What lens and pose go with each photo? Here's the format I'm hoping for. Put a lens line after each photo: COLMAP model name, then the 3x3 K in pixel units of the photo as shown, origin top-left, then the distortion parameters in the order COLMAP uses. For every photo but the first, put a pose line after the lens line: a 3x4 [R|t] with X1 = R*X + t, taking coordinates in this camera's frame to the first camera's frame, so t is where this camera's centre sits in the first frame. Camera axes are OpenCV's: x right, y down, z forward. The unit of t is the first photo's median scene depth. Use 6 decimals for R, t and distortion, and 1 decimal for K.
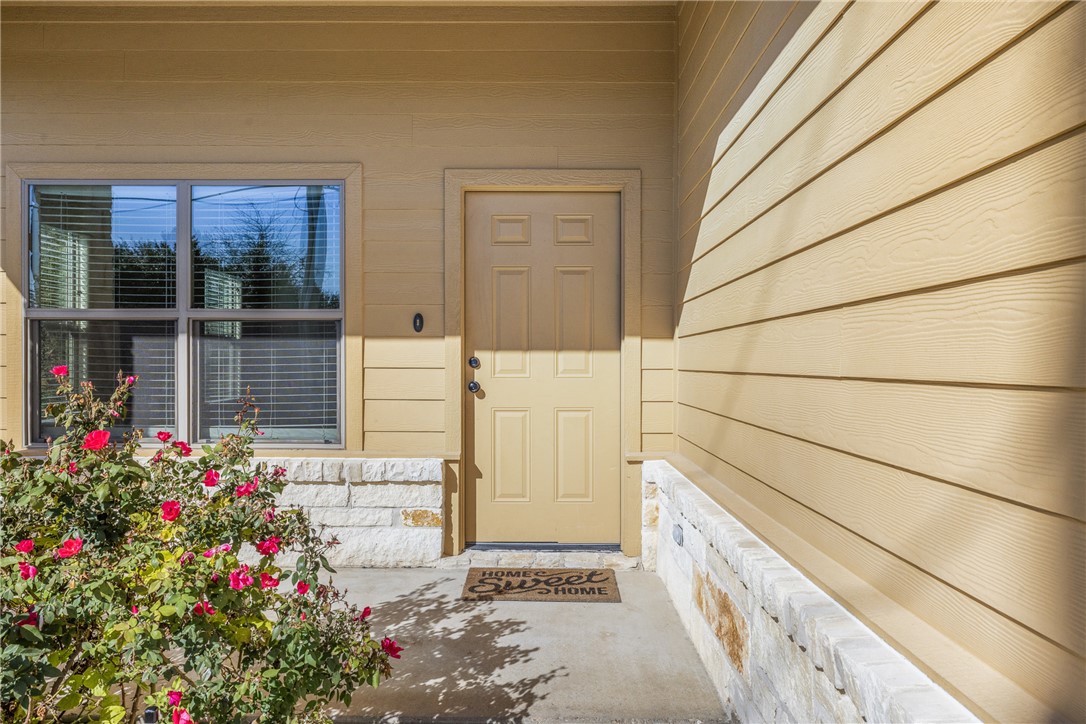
lens RADIAL K [[673.1, 0, 543.0], [0, 673.1, 362.0], [0, 0, 1]] dist [-0.000067, 0.000295]
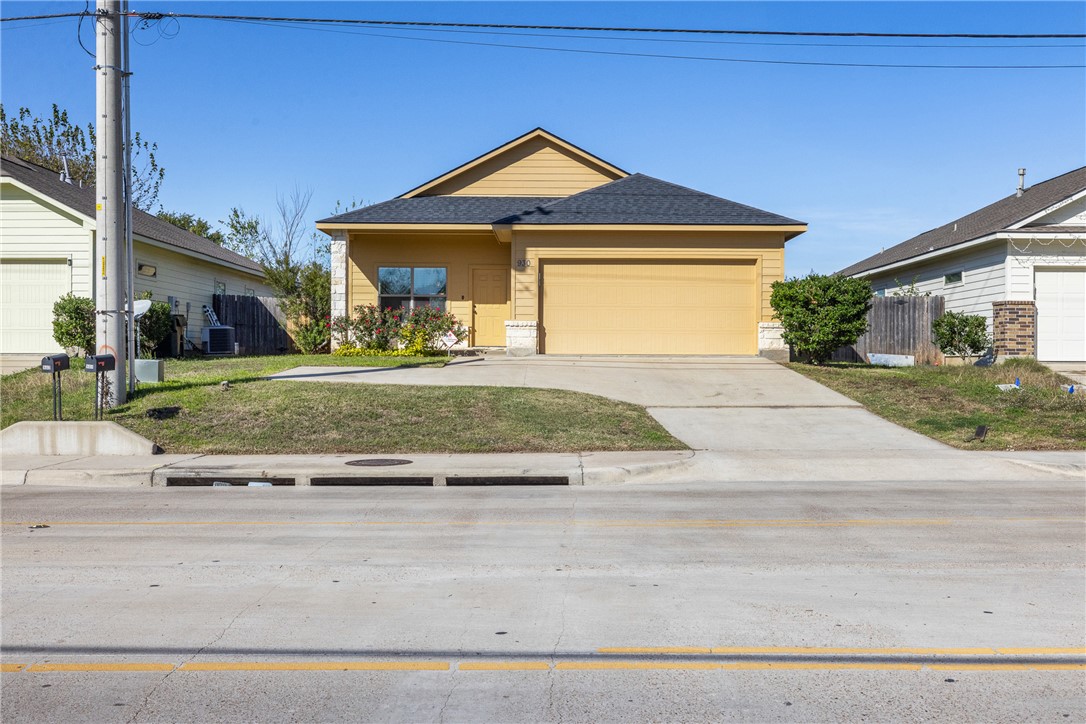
lens RADIAL K [[1048.0, 0, 543.0], [0, 1048.0, 362.0], [0, 0, 1]] dist [-0.005124, 0.012349]
pose [[0.999974, 0.007057, 0.001723, 0.361246], [-0.007051, 0.999968, -0.003737, 0.409700], [-0.001749, 0.003725, 0.999992, -6.260791]]
